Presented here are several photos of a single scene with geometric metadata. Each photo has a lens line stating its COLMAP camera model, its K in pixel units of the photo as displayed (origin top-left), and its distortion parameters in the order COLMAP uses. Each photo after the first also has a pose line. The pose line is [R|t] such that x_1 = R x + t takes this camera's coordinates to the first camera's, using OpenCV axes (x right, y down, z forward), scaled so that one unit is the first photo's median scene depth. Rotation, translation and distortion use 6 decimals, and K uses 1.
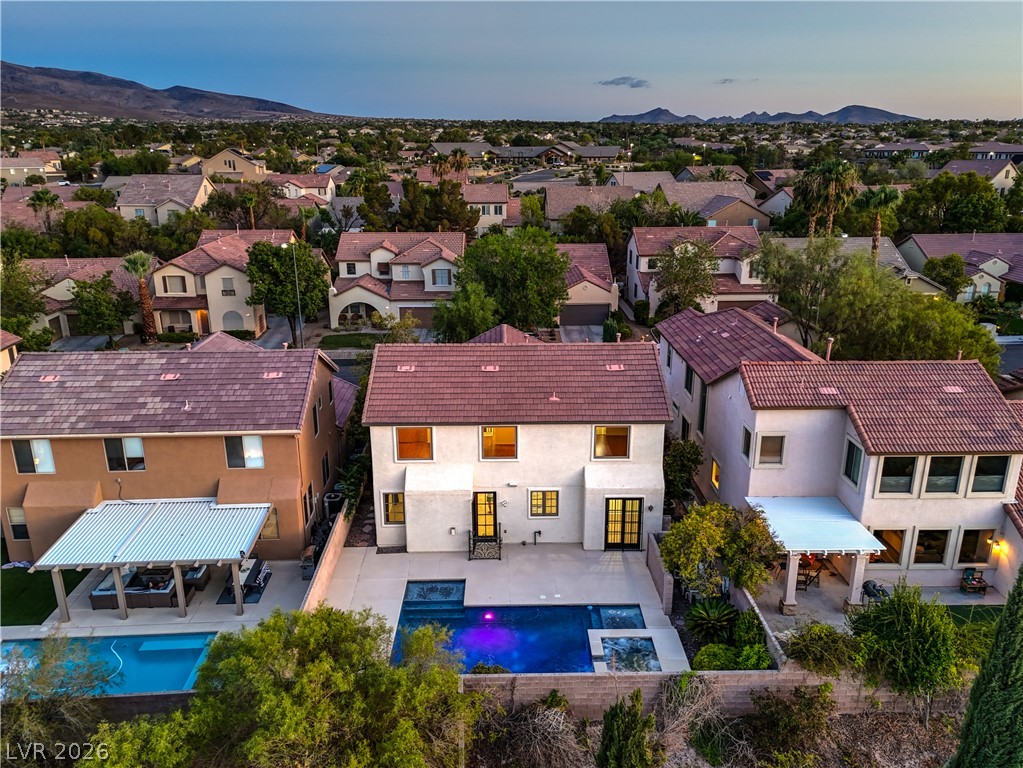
lens RADIAL K [[760.1, 0, 511.5], [0, 760.1, 384.0], [0, 0, 1]] dist [0.067881, -0.056370]
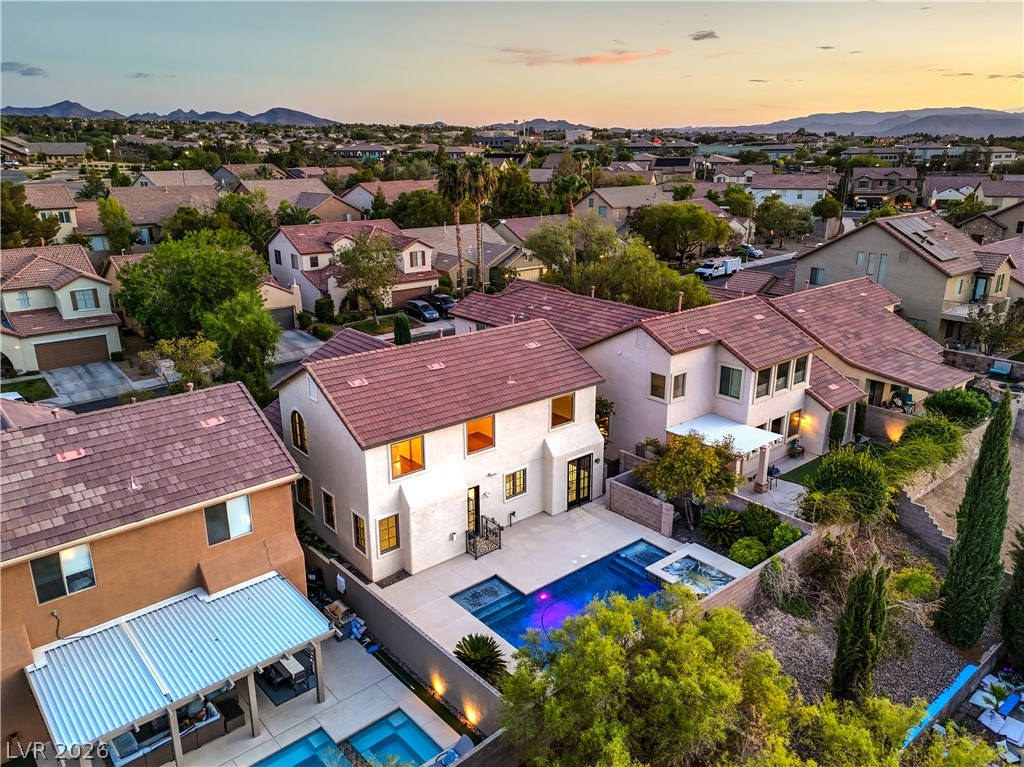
lens RADIAL K [[760.9, 0, 512.0], [0, 760.9, 383.5], [0, 0, 1]] dist [0.067881, -0.056370]
pose [[0.771833, -0.189310, 0.606989, -0.569304], [0.189648, 0.979737, 0.064413, -0.044807], [-0.606884, 0.065398, 0.792095, 0.176837]]
